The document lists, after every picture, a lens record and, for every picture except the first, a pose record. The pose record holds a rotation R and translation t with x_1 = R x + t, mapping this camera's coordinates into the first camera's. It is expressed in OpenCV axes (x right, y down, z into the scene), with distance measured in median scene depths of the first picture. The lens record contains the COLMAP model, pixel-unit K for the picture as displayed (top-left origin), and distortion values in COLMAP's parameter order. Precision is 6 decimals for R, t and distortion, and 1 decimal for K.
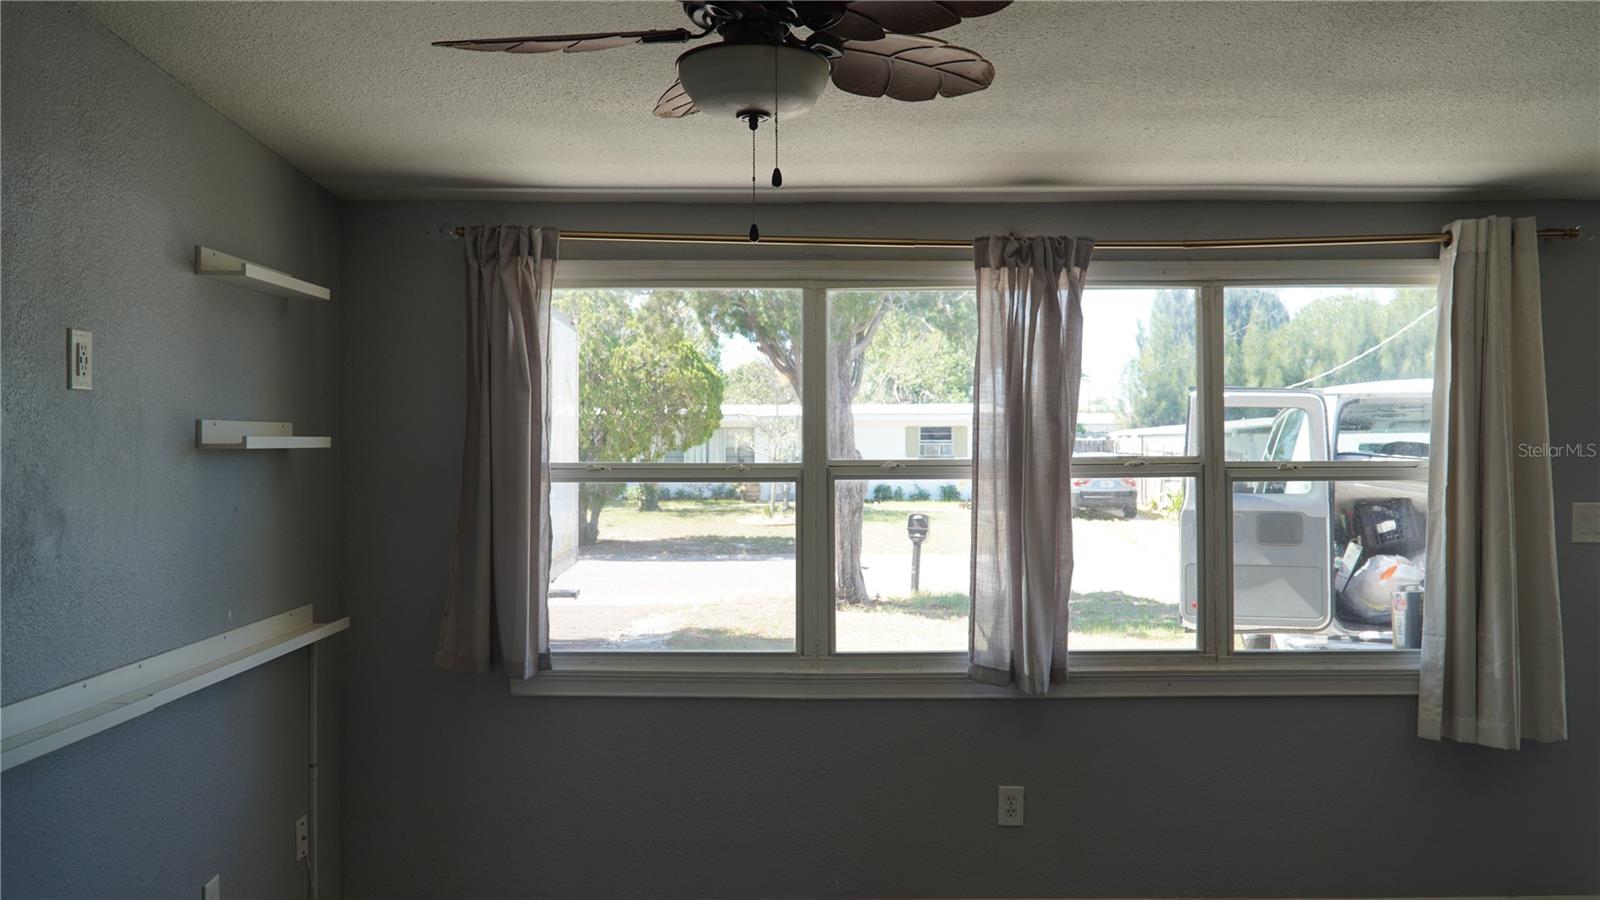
lens RADIAL K [[1303.6, 0, 800.0], [0, 1303.6, 450.0], [0, 0, 1]] dist [0.016648, -0.044783]
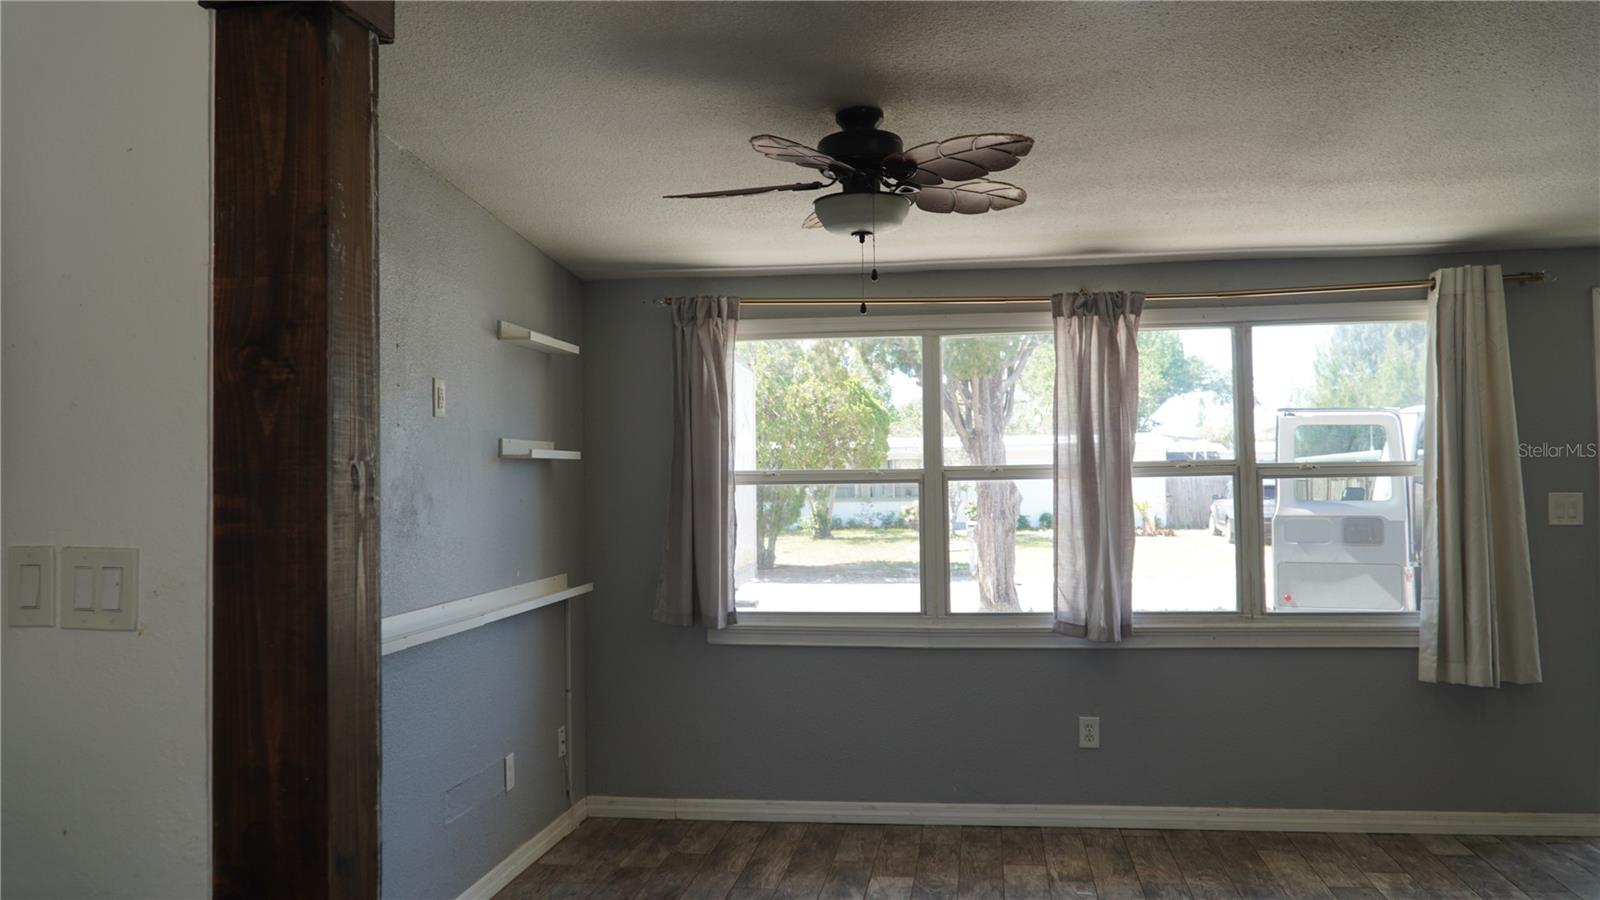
lens RADIAL K [[1303.6, 0, 800.0], [0, 1303.6, 450.0], [0, 0, 1]] dist [0.016648, -0.044783]
pose [[0.990871, -0.014528, -0.134029, 0.056271], [0.010752, 0.999526, -0.028850, 0.028665], [0.134384, 0.027146, 0.990557, -0.327322]]
